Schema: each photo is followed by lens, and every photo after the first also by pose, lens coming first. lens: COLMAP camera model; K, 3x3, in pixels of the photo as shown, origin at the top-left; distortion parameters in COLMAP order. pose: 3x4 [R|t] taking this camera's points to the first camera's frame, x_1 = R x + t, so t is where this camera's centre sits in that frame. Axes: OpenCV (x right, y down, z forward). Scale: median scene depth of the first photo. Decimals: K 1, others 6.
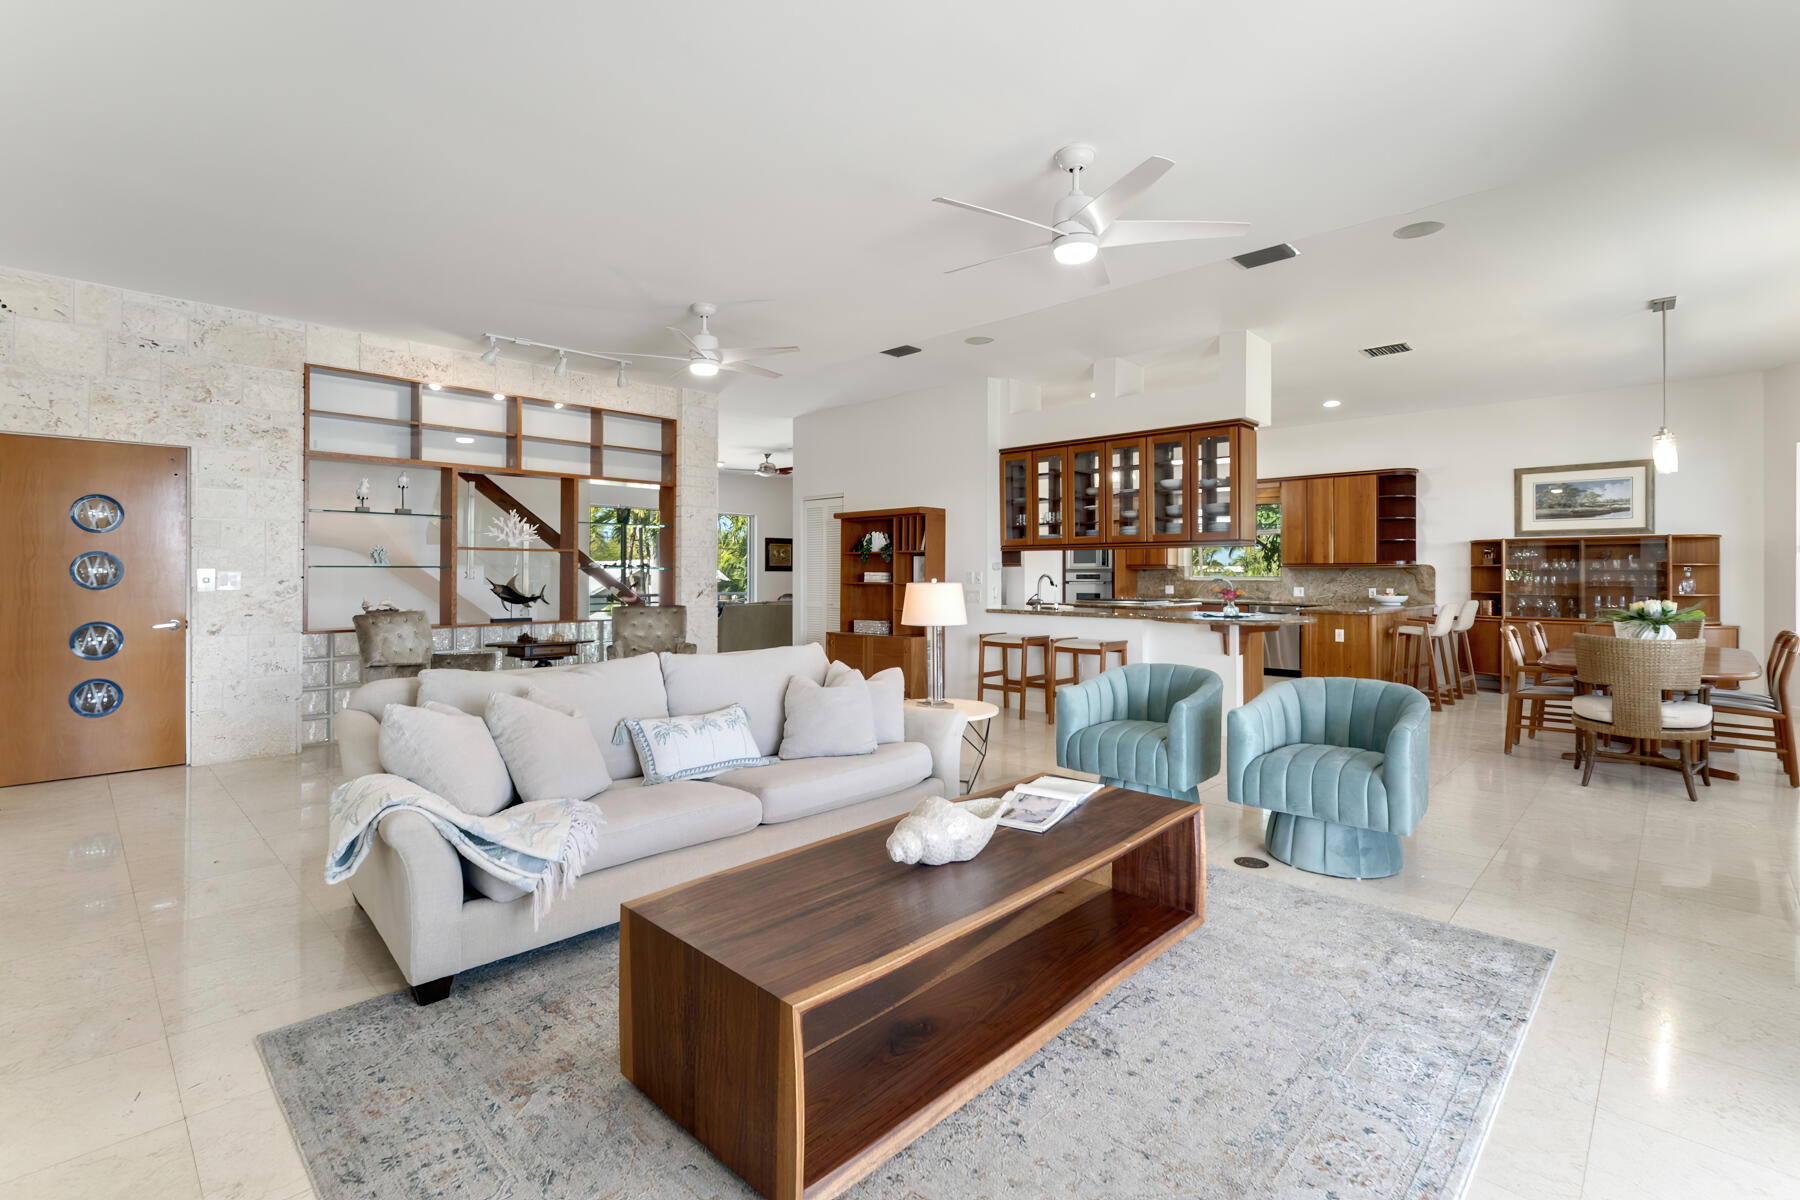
lens RADIAL K [[785.6, 0, 934.1], [0, 785.6, 567.3], [0, 0, 1]] dist [0.000261, 0.000349]
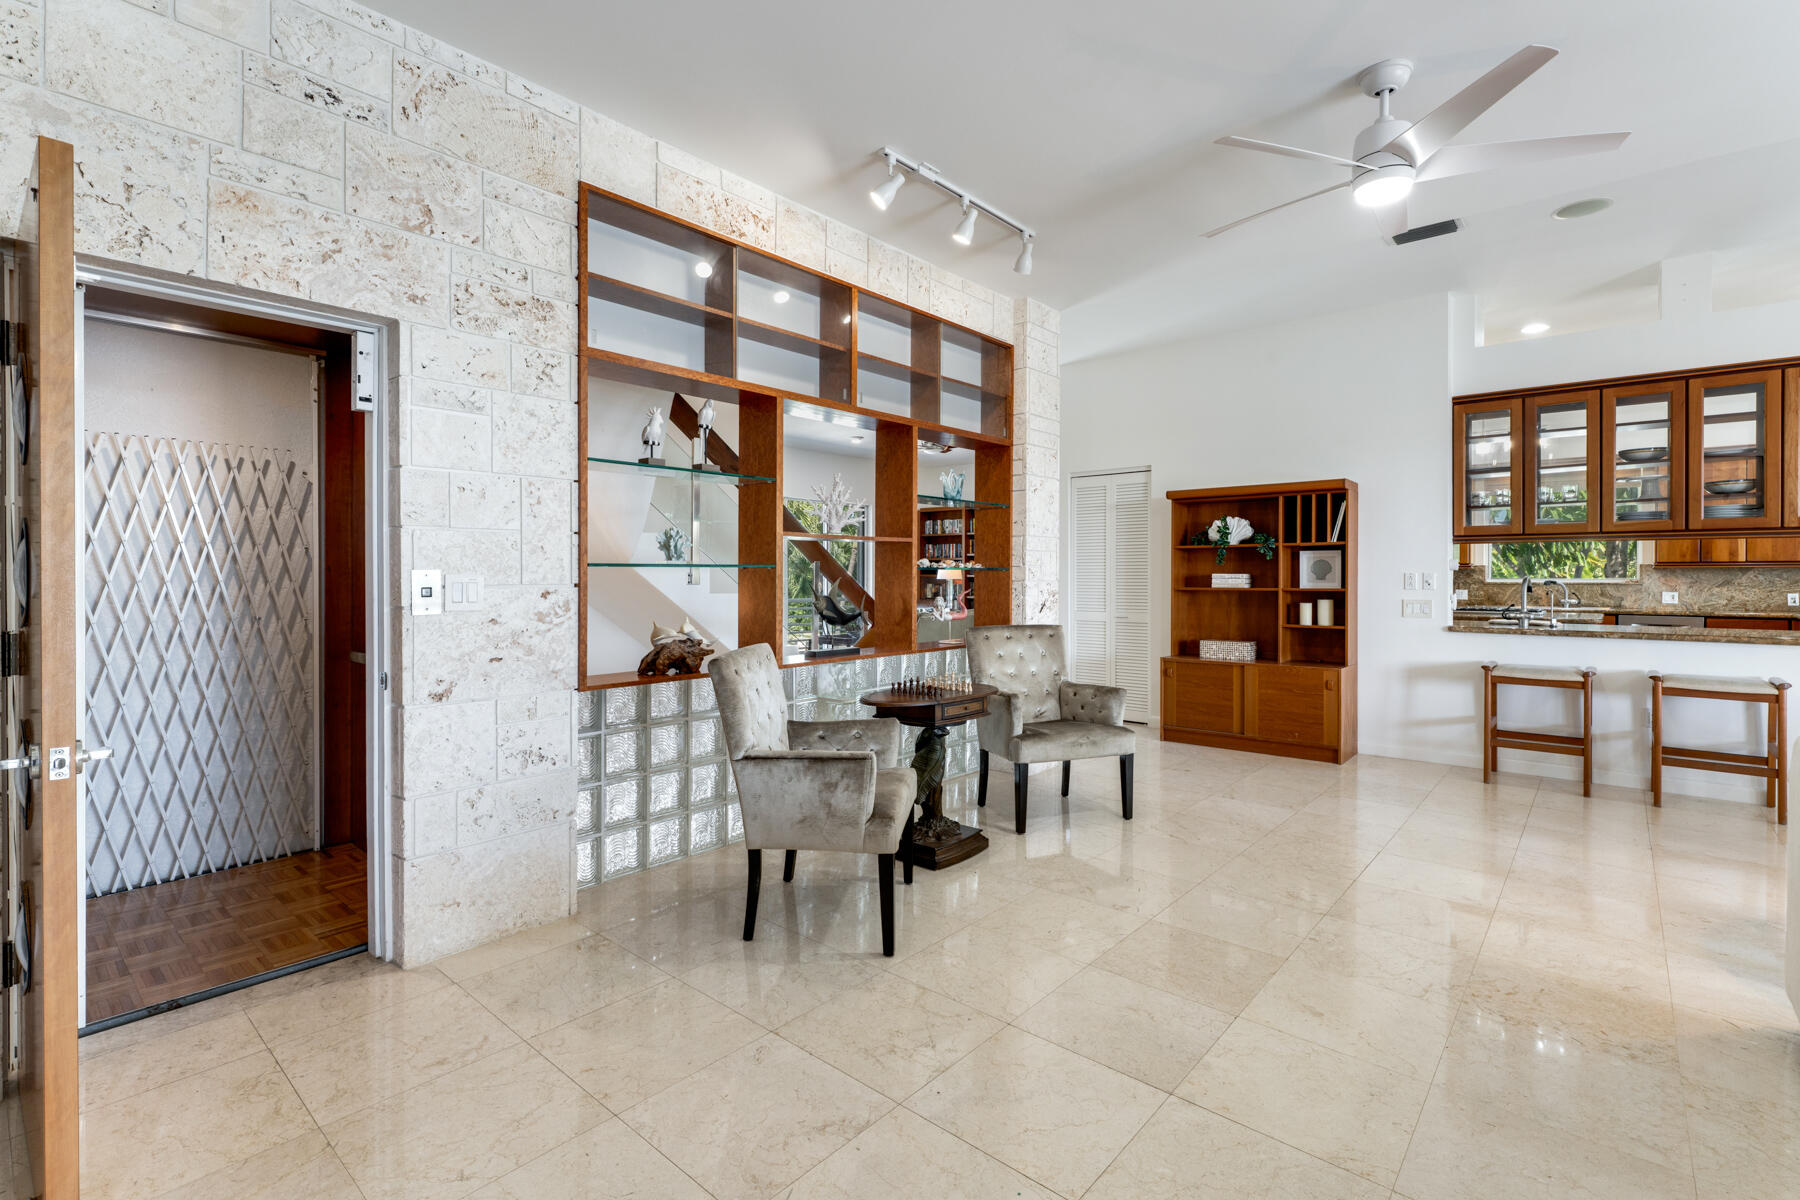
lens RADIAL K [[785.6, 0, 925.2], [0, 785.6, 575.1], [0, 0, 1]] dist [0.000261, 0.000349]
pose [[0.999159, -0.001567, 0.040979, -0.600556], [0.001207, 0.999960, 0.008820, 0.001562], [-0.040991, -0.008763, 0.999121, 0.466580]]
